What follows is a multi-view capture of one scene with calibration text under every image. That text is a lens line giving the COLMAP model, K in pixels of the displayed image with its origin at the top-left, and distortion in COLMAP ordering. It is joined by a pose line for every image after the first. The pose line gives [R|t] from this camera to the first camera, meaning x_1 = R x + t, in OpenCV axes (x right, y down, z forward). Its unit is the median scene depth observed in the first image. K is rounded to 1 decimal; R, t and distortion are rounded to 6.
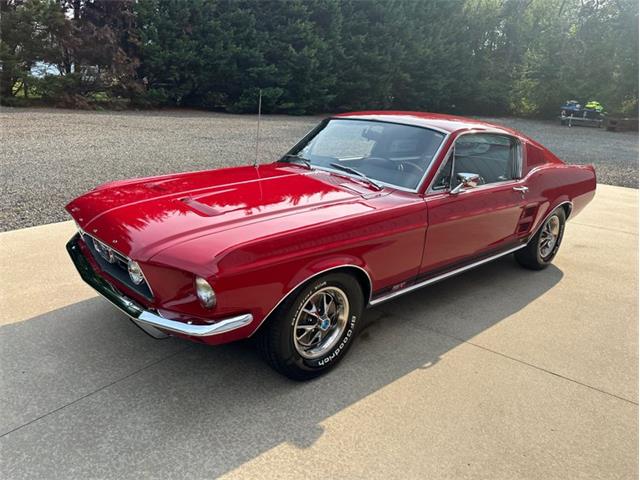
lens RADIAL K [[456.8, 0, 316.4], [0, 456.8, 236.5], [0, 0, 1]] dist [0.029597, -0.036975]
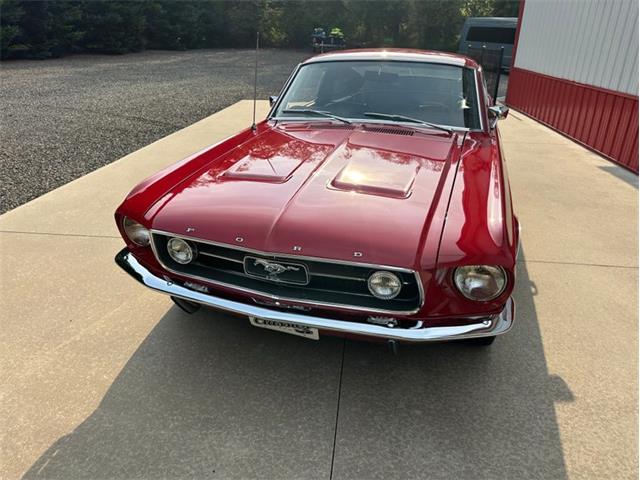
lens RADIAL K [[456.8, 0, 316.4], [0, 456.8, 236.5], [0, 0, 1]] dist [0.029597, -0.036975]
pose [[0.855733, -0.247216, 0.454539, -0.098824], [0.186511, 0.966797, 0.174692, -0.019205], [-0.482633, -0.064714, 0.873428, 0.045522]]
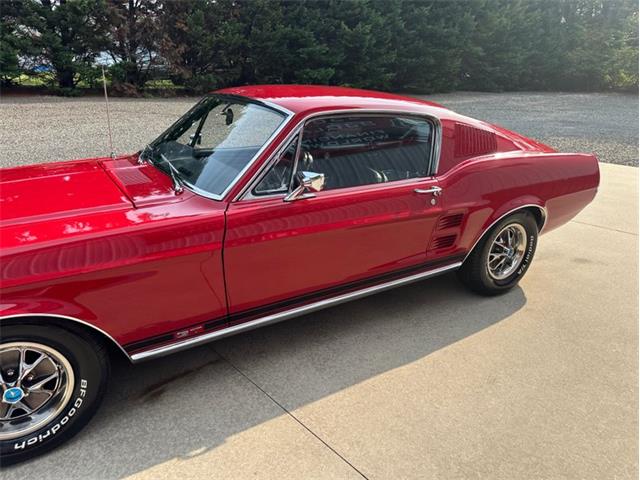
lens RADIAL K [[456.8, 0, 316.4], [0, 456.8, 236.5], [0, 0, 1]] dist [0.029597, -0.036975]
pose [[0.984102, 0.023301, -0.176068, 0.079535], [-0.017110, 0.999184, 0.036599, -0.010970], [0.176777, -0.033005, 0.983697, 0.054415]]
